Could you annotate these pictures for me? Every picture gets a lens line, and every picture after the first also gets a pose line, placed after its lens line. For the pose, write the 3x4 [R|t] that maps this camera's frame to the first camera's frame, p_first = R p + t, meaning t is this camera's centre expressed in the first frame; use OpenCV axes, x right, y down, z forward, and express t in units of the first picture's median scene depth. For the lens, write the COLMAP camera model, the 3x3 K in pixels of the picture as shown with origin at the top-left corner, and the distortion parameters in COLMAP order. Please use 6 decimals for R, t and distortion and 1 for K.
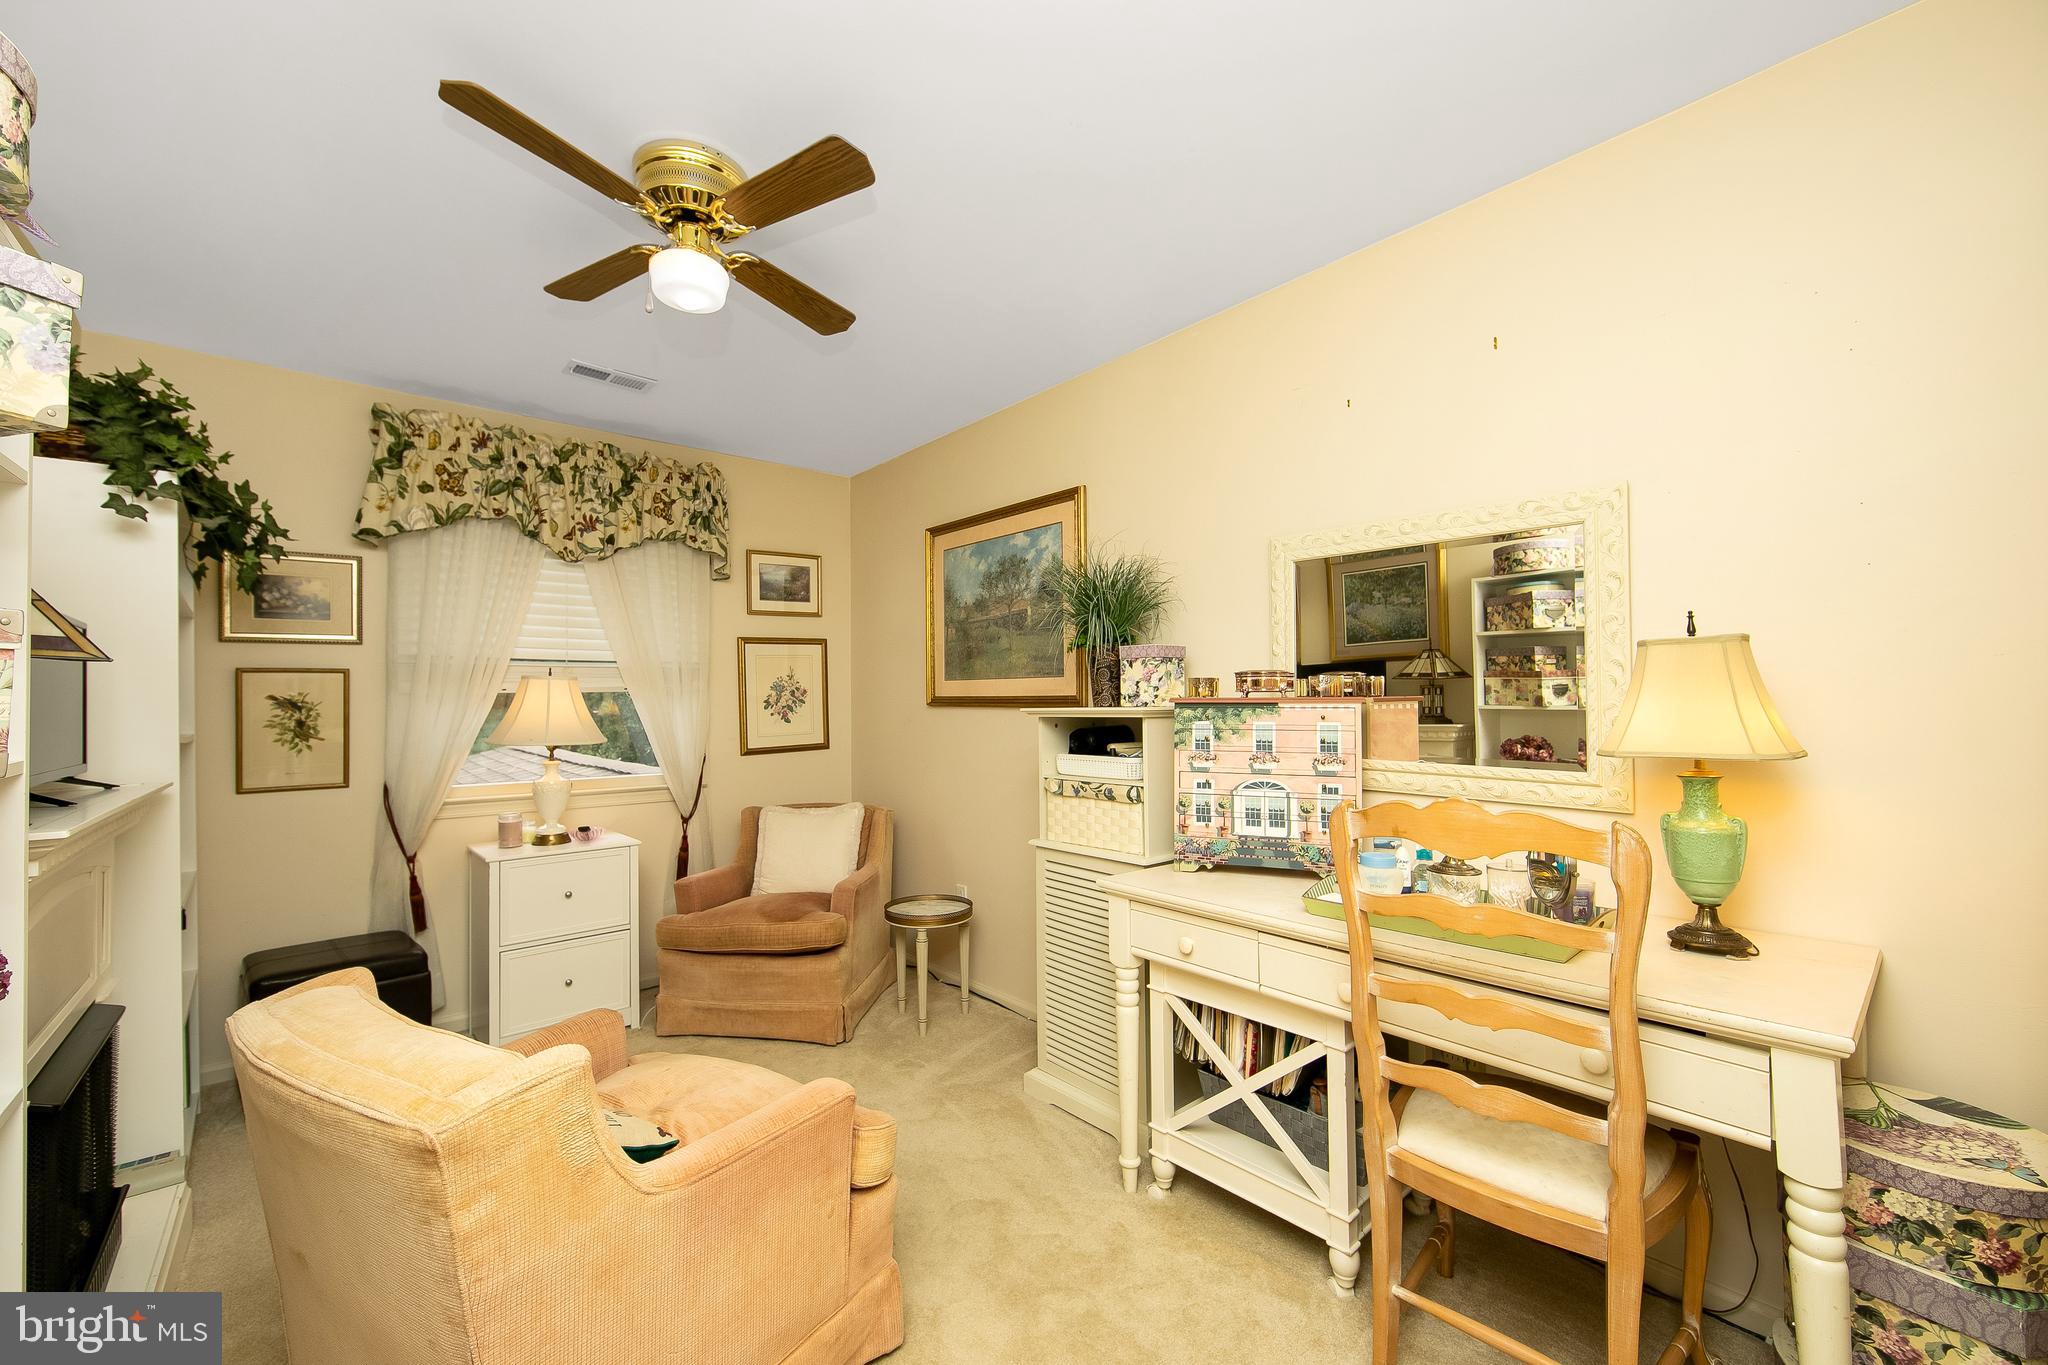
lens RADIAL K [[826.3, 0, 1009.6], [0, 826.3, 670.9], [0, 0, 1]] dist [-0.007757, -0.000043]
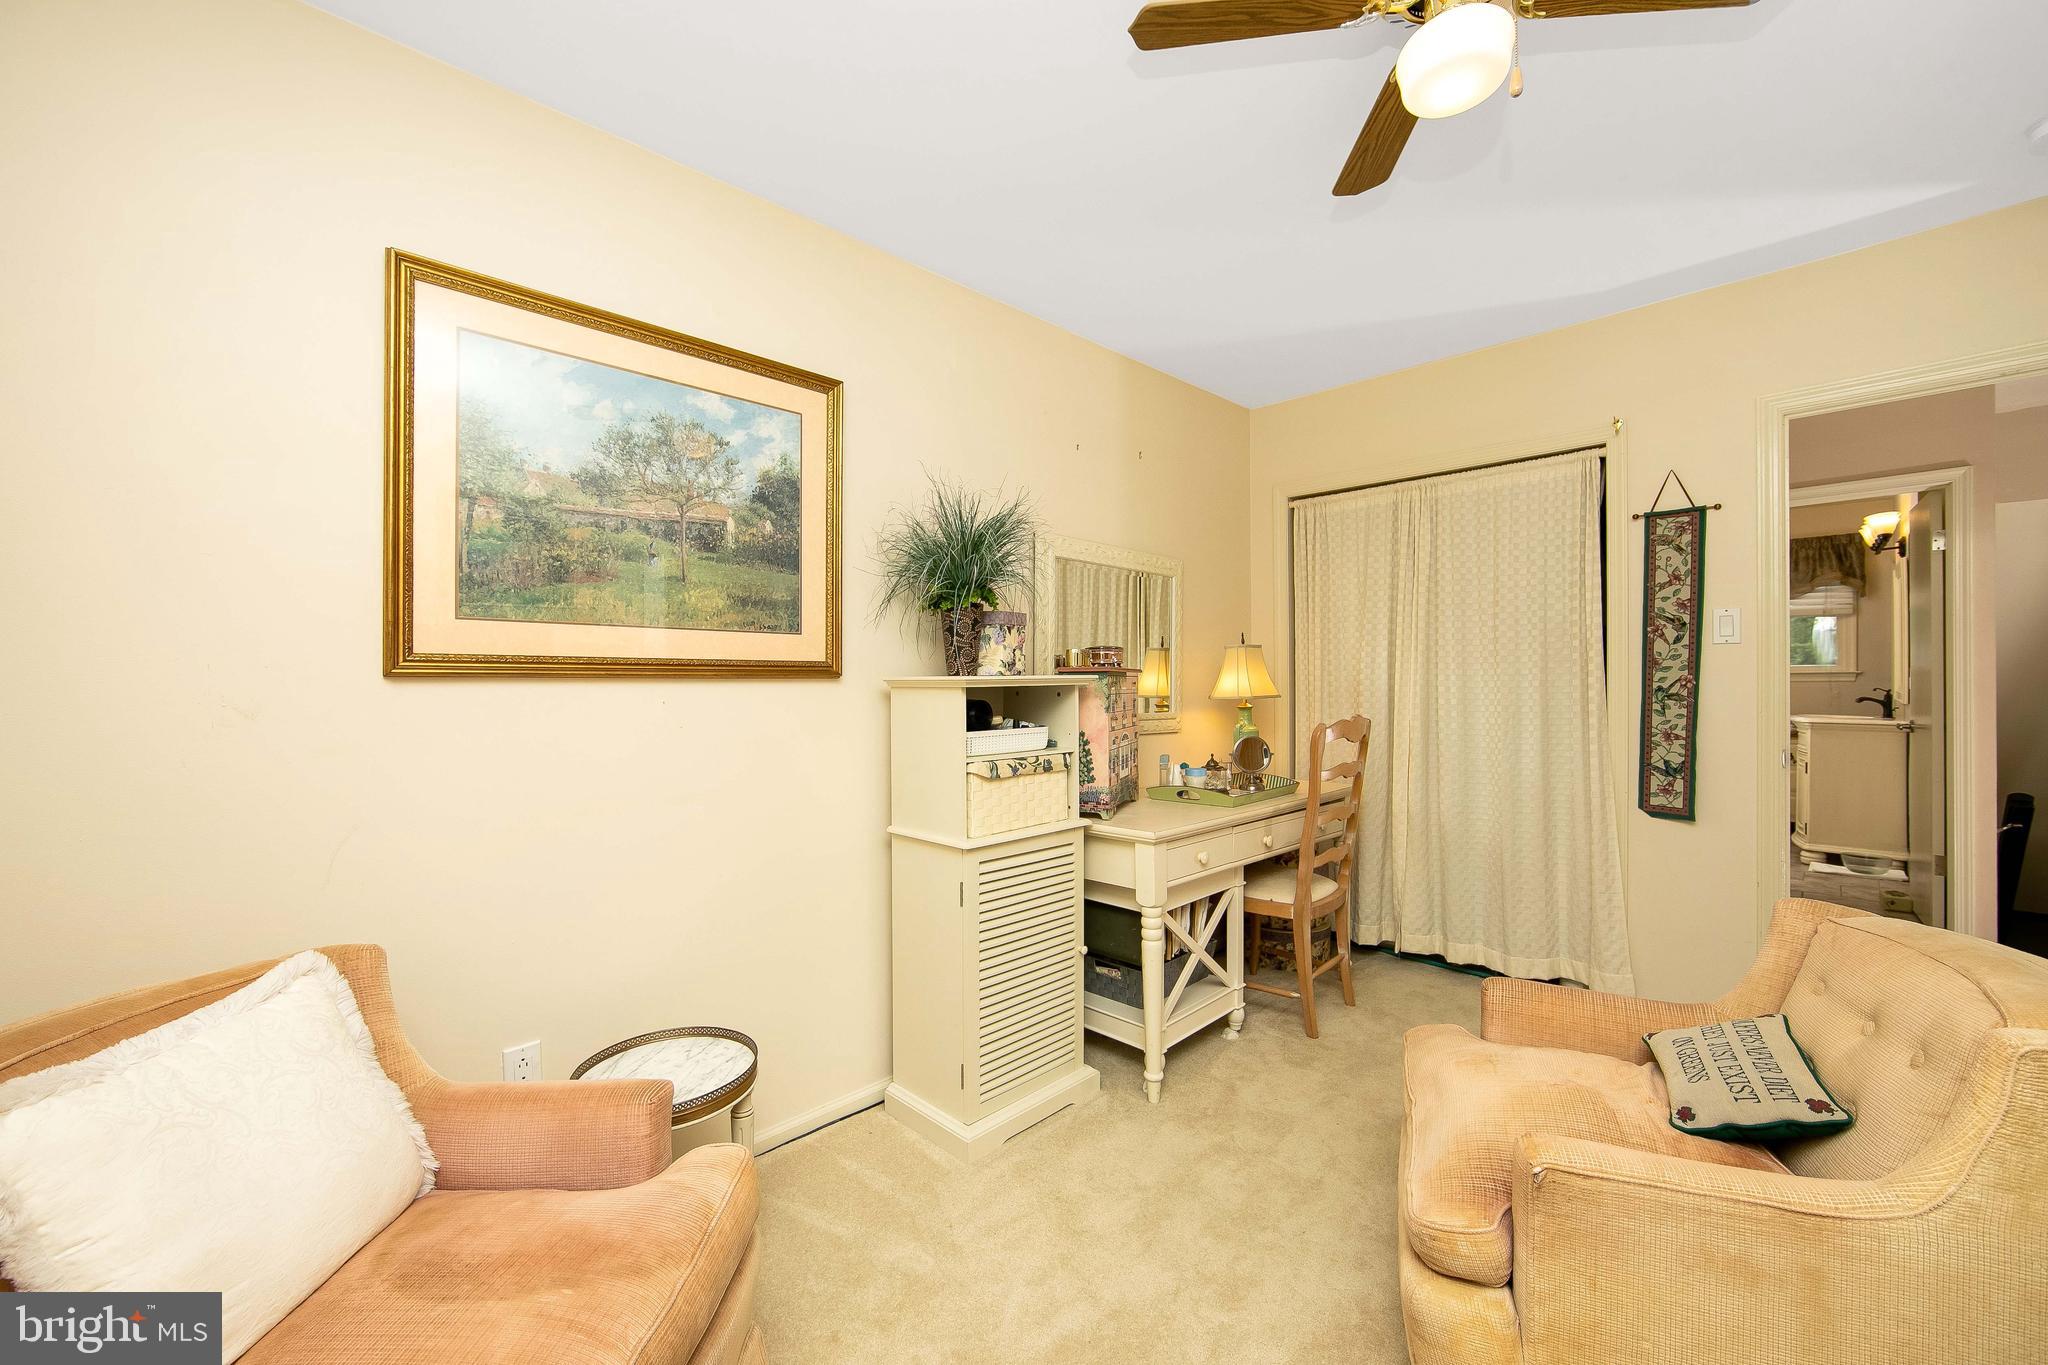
lens RADIAL K [[826.3, 0, 1009.6], [0, 826.3, 670.9], [0, 0, 1]] dist [-0.007757, -0.000043]
pose [[-0.089874, 0.019132, 0.995769, -0.620150], [-0.030512, 0.999293, -0.021954, 0.045664], [-0.995486, -0.032356, -0.089226, 0.841230]]
